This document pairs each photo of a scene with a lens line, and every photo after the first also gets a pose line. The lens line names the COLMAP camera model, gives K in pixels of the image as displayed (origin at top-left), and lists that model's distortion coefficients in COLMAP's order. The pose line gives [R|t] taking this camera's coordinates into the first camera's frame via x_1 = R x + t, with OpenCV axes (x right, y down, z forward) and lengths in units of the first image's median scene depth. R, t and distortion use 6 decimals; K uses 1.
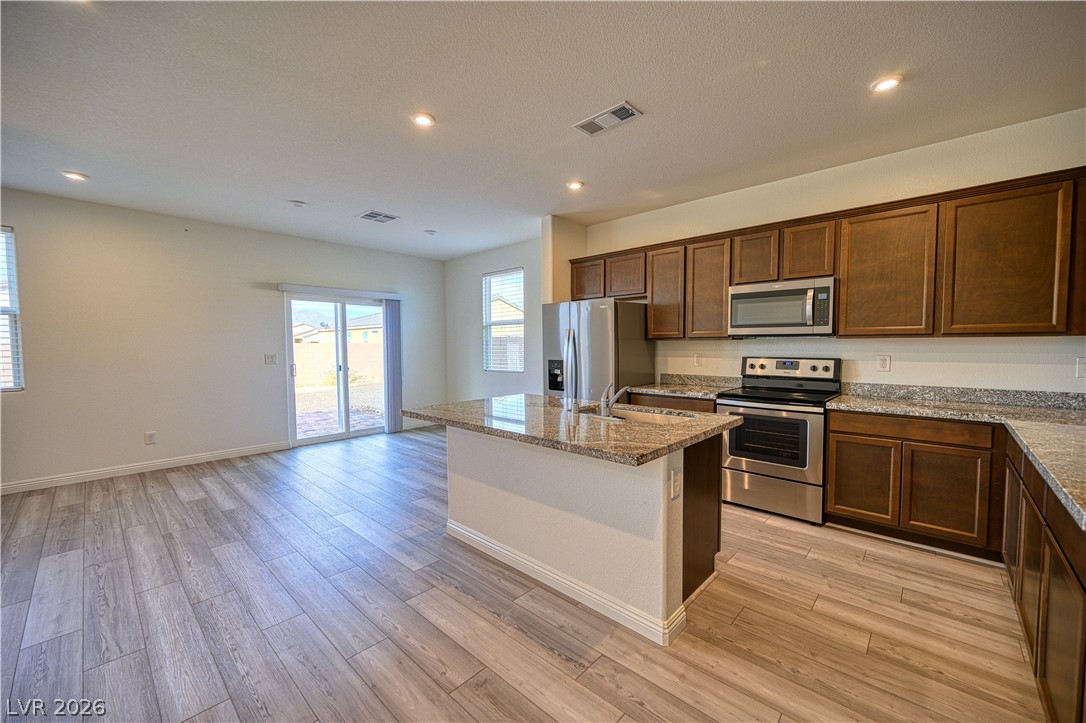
lens RADIAL K [[427.5, 0, 544.6], [0, 427.5, 366.4], [0, 0, 1]] dist [-0.000944, 0.000214]
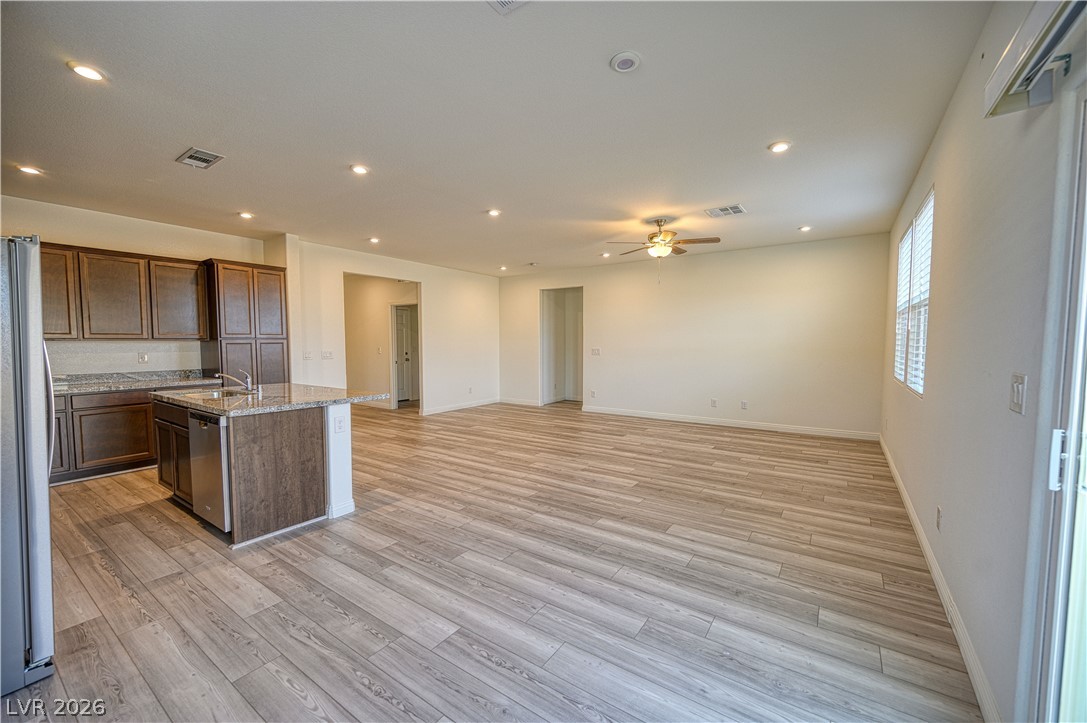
lens RADIAL K [[427.9, 0, 545.1], [0, 427.9, 366.4], [0, 0, 1]] dist [-0.000944, 0.000214]
pose [[-0.989820, 0.017272, -0.141274, -0.608085], [0.001945, 0.994158, 0.107912, -0.114803], [0.142313, 0.106539, -0.984071, 2.272329]]
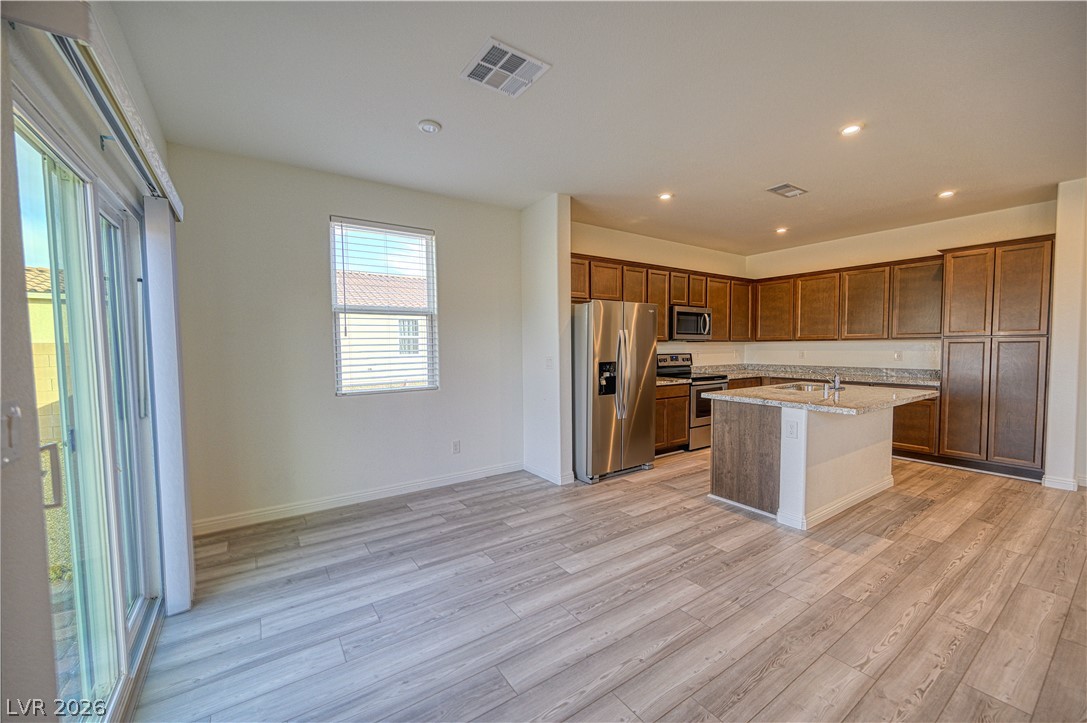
lens RADIAL K [[427.9, 0, 545.1], [0, 427.9, 366.4], [0, 0, 1]] dist [-0.000944, 0.000214]
pose [[0.213690, -0.044137, 0.975904, -1.410011], [0.056091, 0.997885, 0.032849, -0.067982], [-0.975290, 0.047720, 0.215713, 1.447738]]
